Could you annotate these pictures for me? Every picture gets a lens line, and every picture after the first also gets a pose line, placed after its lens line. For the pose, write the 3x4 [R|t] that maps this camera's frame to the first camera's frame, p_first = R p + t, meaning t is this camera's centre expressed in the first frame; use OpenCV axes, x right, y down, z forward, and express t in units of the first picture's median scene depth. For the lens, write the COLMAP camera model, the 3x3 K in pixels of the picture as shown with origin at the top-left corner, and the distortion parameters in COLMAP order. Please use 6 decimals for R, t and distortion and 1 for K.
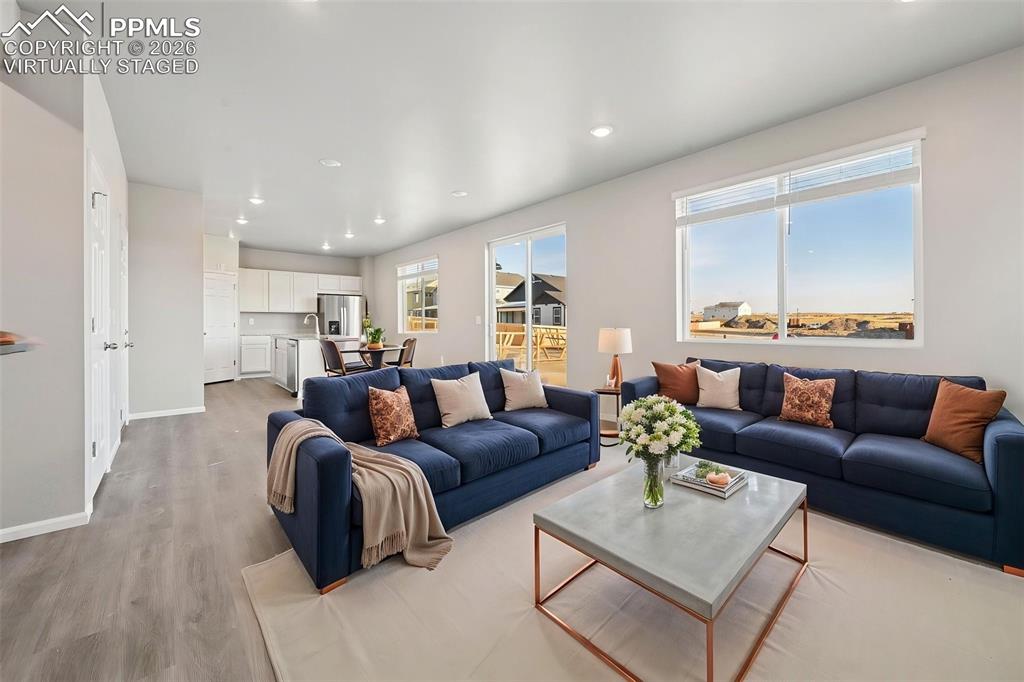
lens RADIAL K [[413.4, 0, 524.1], [0, 413.4, 322.5], [0, 0, 1]] dist [-0.001221, -0.000083]
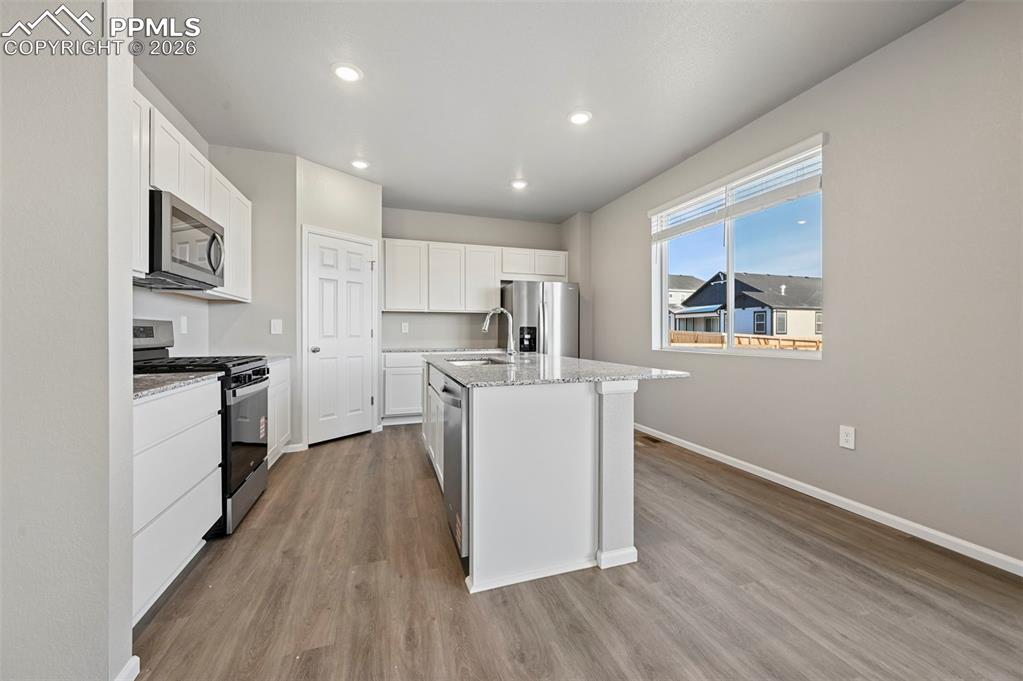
lens RADIAL K [[405.3, 0, 513.2], [0, 405.3, 333.9], [0, 0, 1]] dist [-0.000939, 0.000074]
pose [[0.920190, 0.002487, -0.391465, -0.105283], [0.000470, 0.999972, 0.007457, 0.000863], [0.391473, -0.007046, 0.920163, 0.194316]]
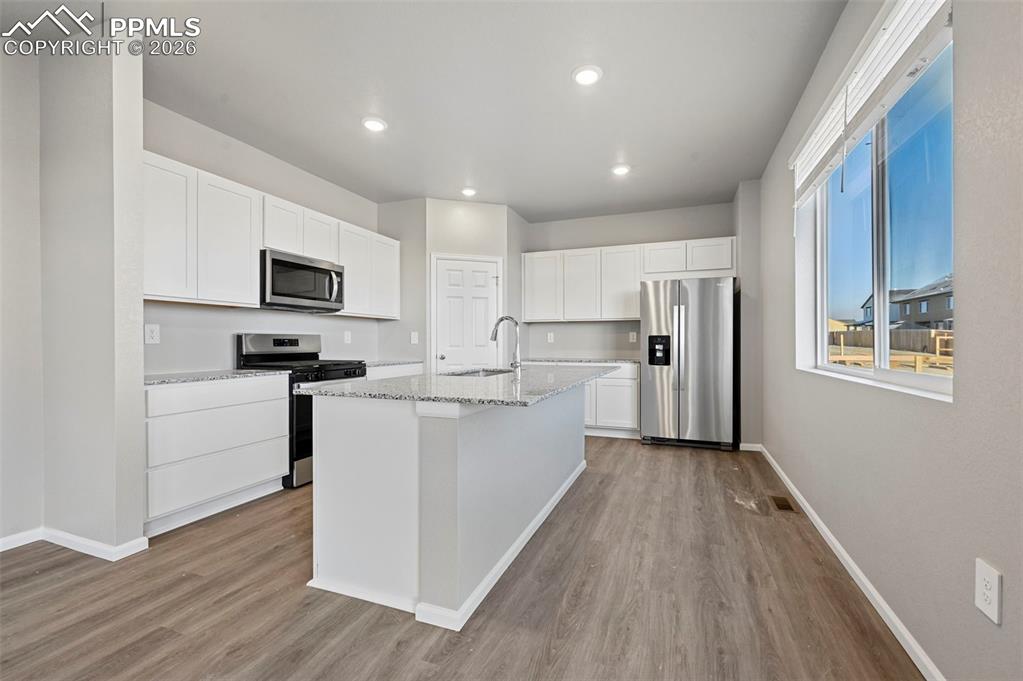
lens RADIAL K [[405.3, 0, 525.0], [0, 405.3, 342.9], [0, 0, 1]] dist [-0.000939, 0.000074]
pose [[0.470798, 0.002240, -0.882238, -0.050758], [0.004041, 0.999981, 0.004695, 0.000956], [0.882232, -0.005775, 0.470780, 0.259856]]
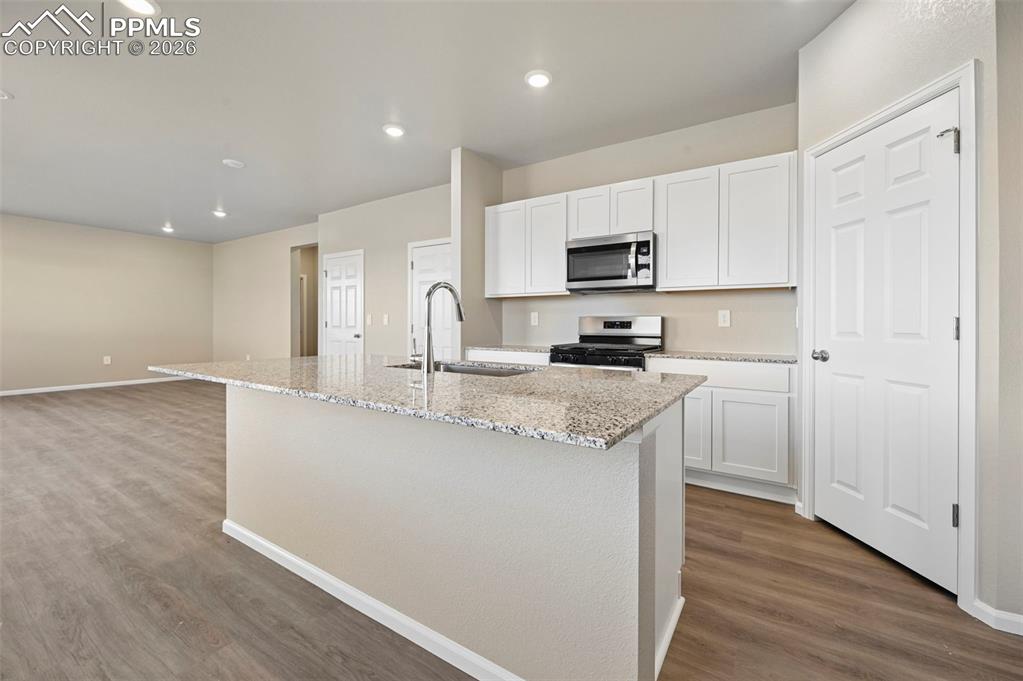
lens RADIAL K [[405.3, 0, 529.0], [0, 405.3, 327.3], [0, 0, 1]] dist [-0.000939, 0.000074]
pose [[-0.951458, -0.002071, -0.307771, -0.151935], [-0.002577, 0.999996, 0.001237, 0.001963], [0.307767, 0.001970, -0.951460, 0.389684]]
